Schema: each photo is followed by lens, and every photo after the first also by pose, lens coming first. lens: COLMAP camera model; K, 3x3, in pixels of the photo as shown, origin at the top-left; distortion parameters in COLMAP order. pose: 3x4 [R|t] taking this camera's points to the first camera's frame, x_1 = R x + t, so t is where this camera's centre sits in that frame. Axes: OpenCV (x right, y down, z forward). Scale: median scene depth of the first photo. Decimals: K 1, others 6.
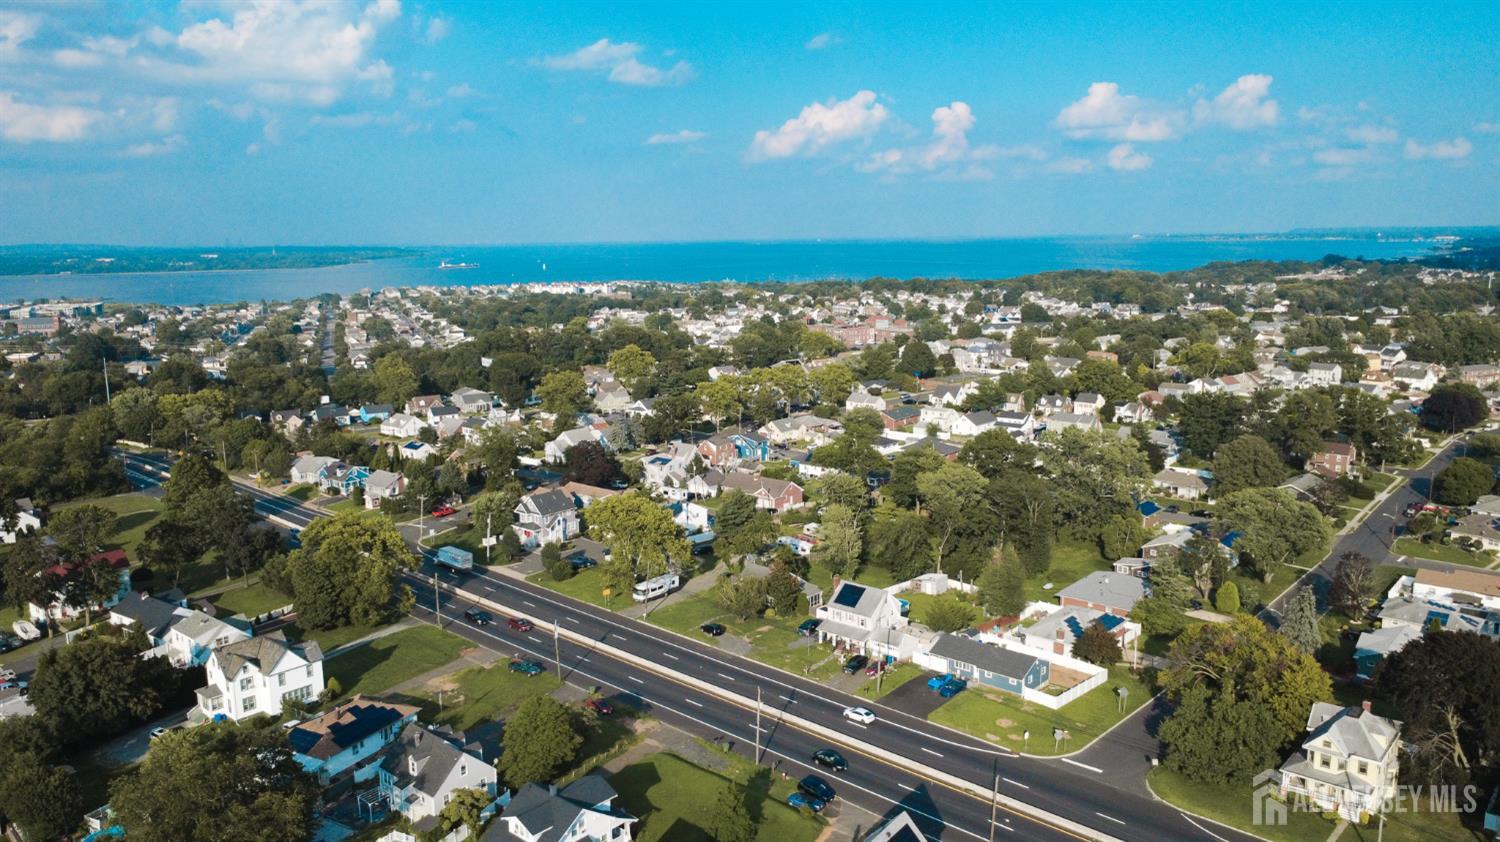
lens RADIAL K [[1093.7, 0, 750.0], [0, 1093.7, 421.0], [0, 0, 1]] dist [-0.006246, 0.005407]
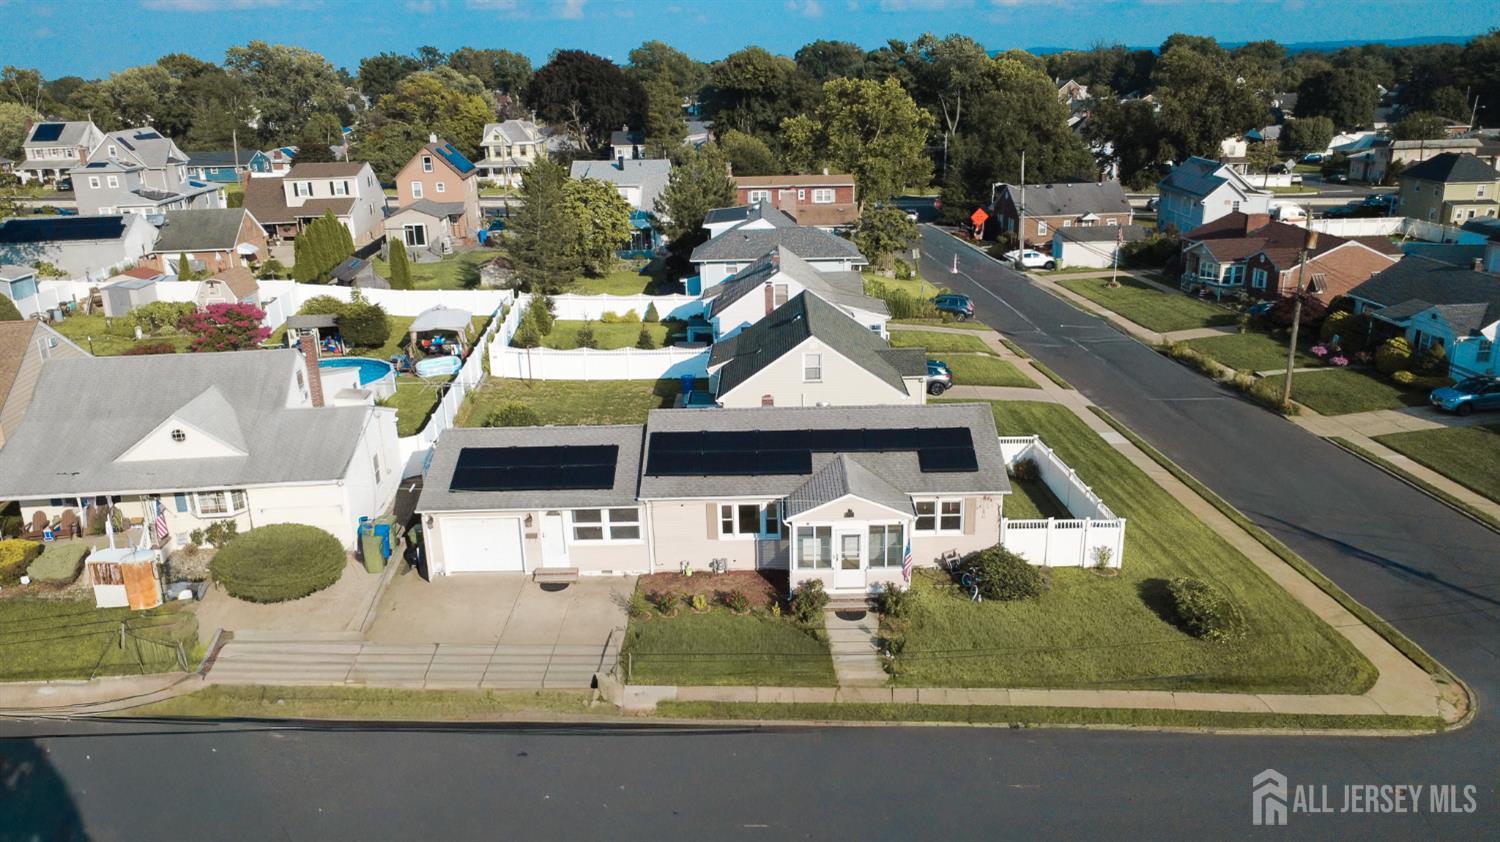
lens RADIAL K [[1093.7, 0, 750.0], [0, 1093.7, 421.0], [0, 0, 1]] dist [-0.006246, 0.005407]
pose [[0.760935, -0.206272, 0.615167, -0.028505], [0.123285, 0.976812, 0.175038, 0.107085], [-0.637008, -0.057352, 0.768721, -0.054022]]
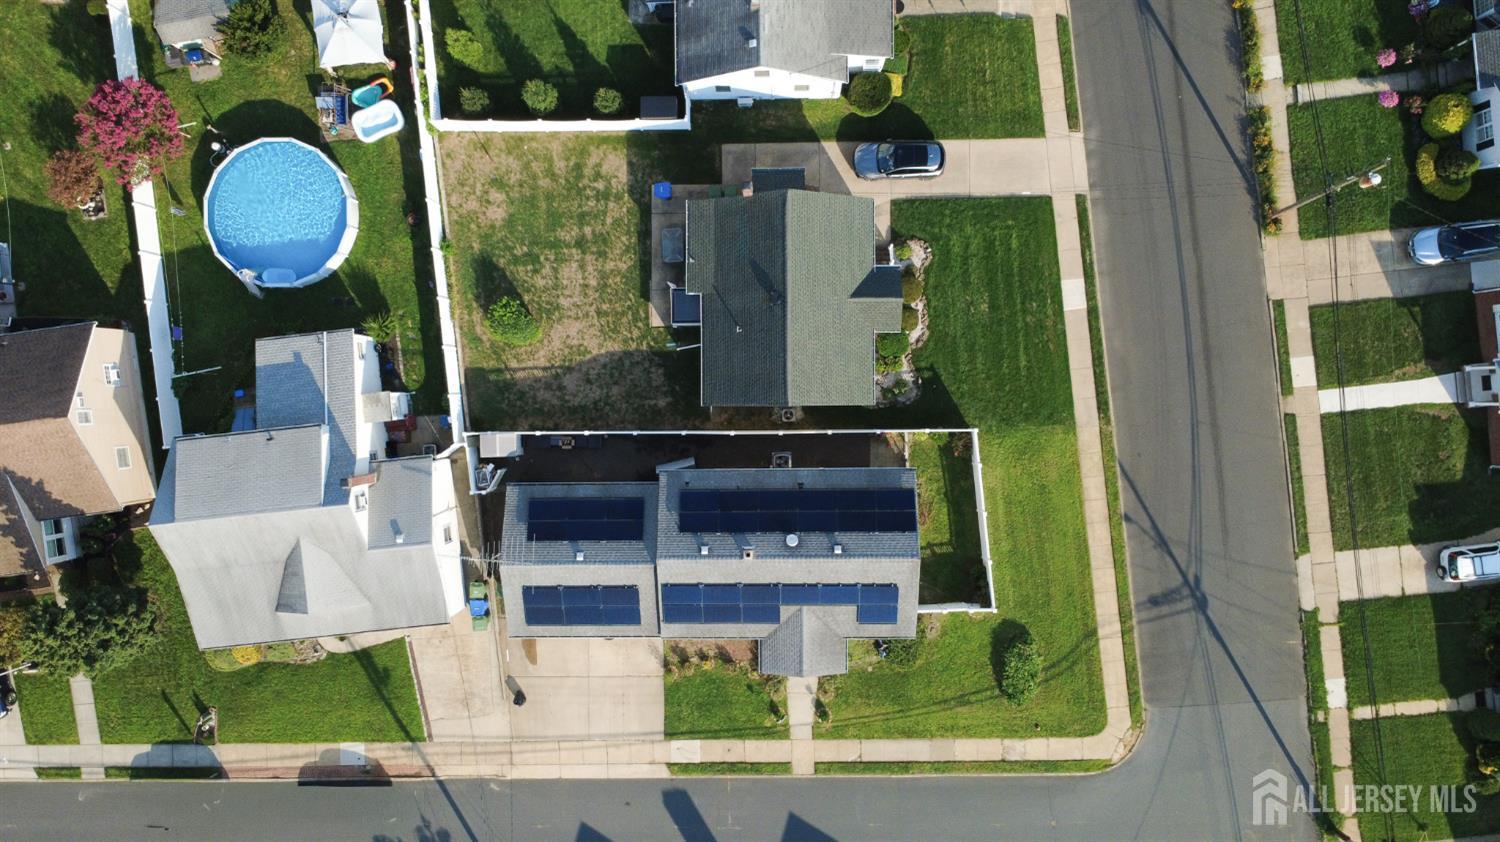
lens RADIAL K [[1093.7, 0, 750.0], [0, 1093.7, 421.0], [0, 0, 1]] dist [-0.006246, 0.005407]
pose [[0.746469, -0.665119, -0.020019, 0.029627], [0.127466, 0.113398, 0.985339, 0.021631], [-0.653098, -0.738077, 0.169428, -0.003972]]
